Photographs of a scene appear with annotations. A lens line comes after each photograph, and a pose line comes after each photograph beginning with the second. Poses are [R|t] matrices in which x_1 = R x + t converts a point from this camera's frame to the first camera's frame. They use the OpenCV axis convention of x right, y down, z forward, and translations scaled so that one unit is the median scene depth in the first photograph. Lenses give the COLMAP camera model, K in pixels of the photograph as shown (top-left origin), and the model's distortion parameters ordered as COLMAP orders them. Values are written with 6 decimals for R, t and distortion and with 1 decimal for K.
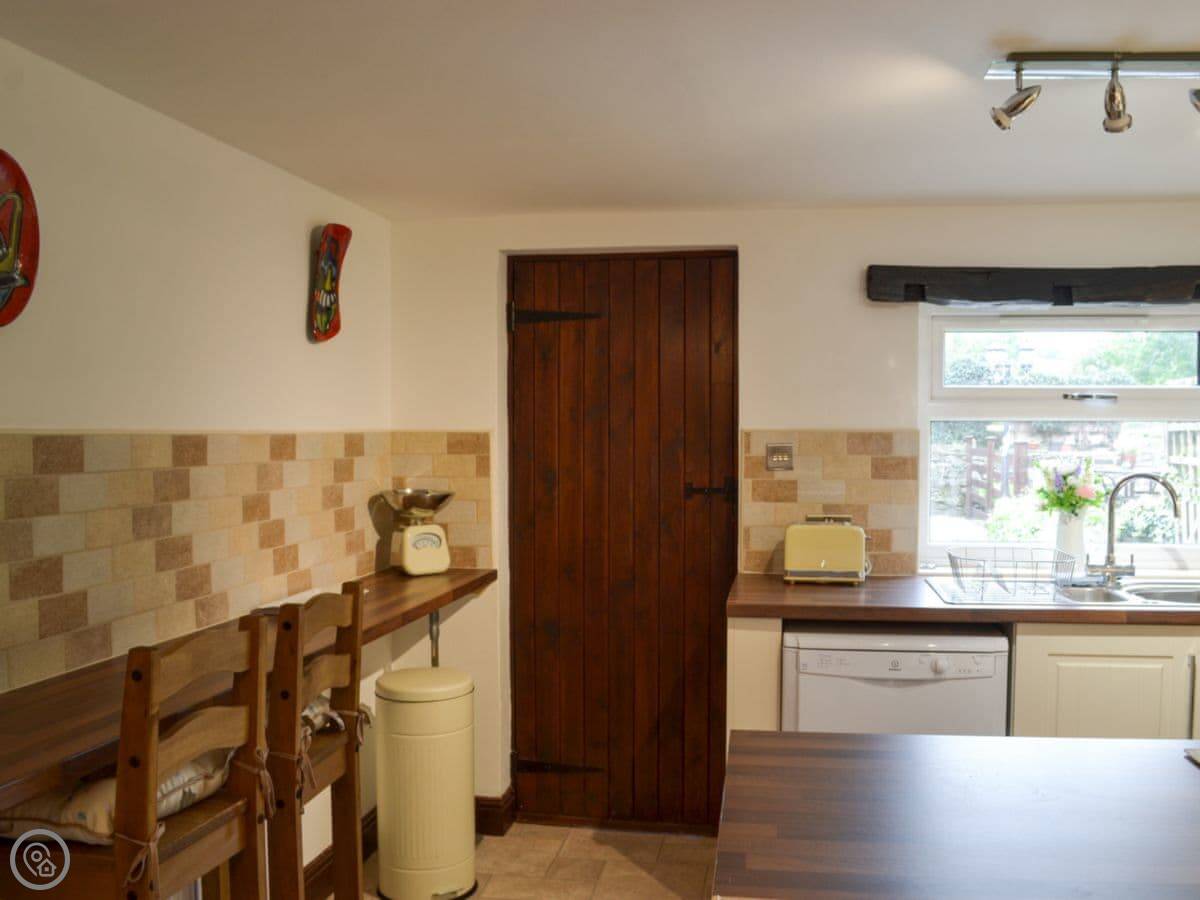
lens RADIAL K [[1094.2, 0, 632.3], [0, 1094.2, 454.5], [0, 0, 1]] dist [-0.072183, -0.000537]
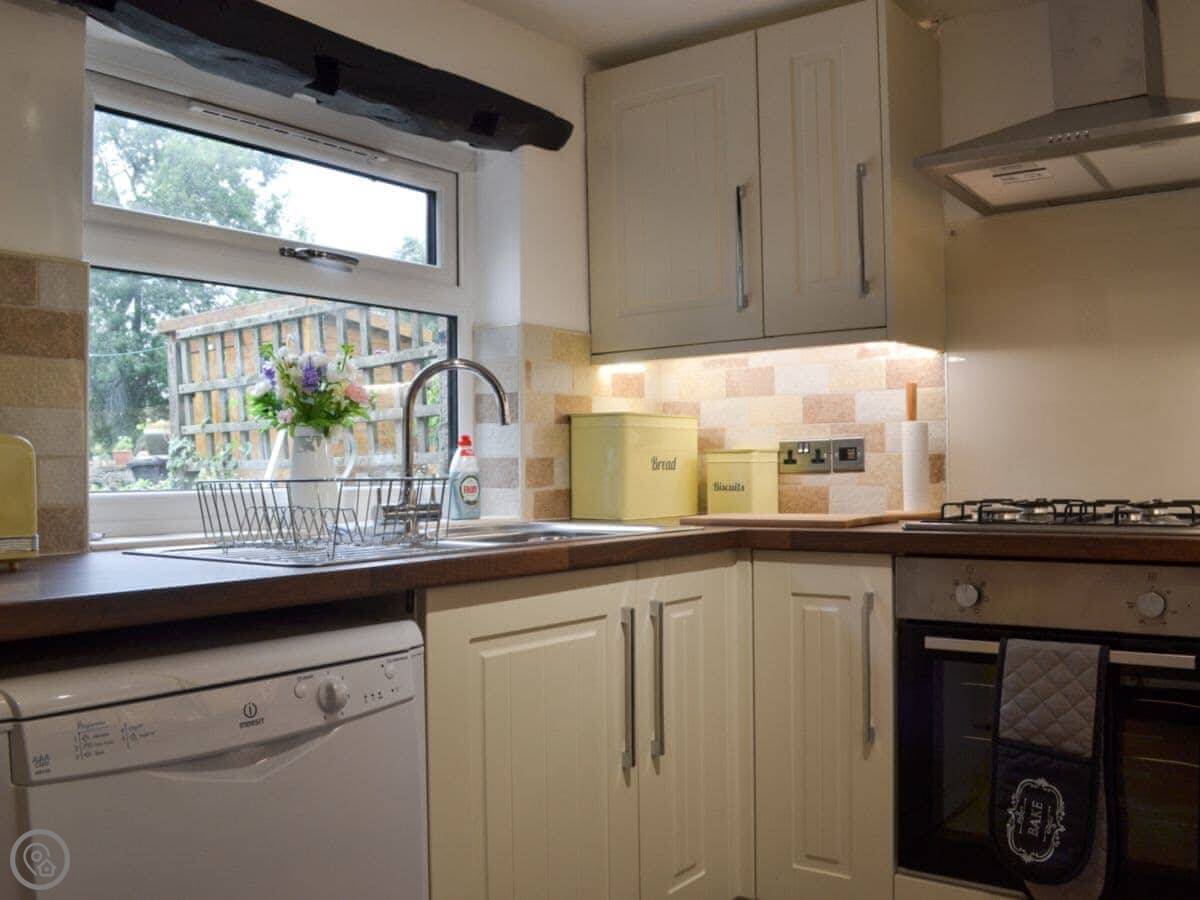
lens RADIAL K [[1094.2, 0, 632.3], [0, 1094.2, 454.5], [0, 0, 1]] dist [-0.072183, -0.000537]
pose [[0.466889, 0.008514, 0.884275, -0.059188], [0.034896, 0.998997, -0.028044, 0.090182], [-0.883627, 0.043951, 0.466124, 0.549723]]
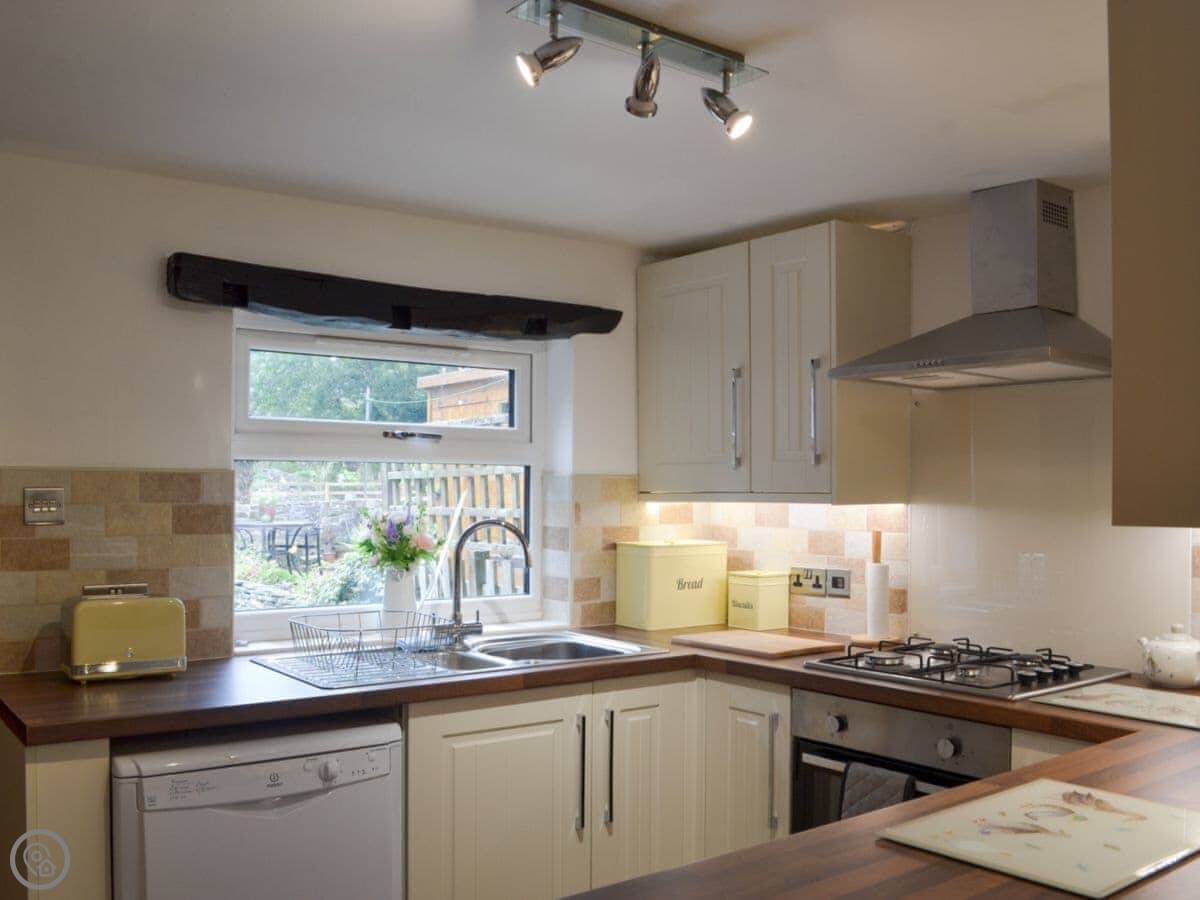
lens RADIAL K [[1142.8, 0, 604.8], [0, 1142.8, 462.9], [0, 0, 1]] dist [-0.073966, -0.005323]
pose [[0.707403, 0.016799, 0.706611, -0.127163], [0.013223, 0.999228, -0.036993, 0.005989], [-0.706687, 0.035512, 0.706635, 0.232493]]
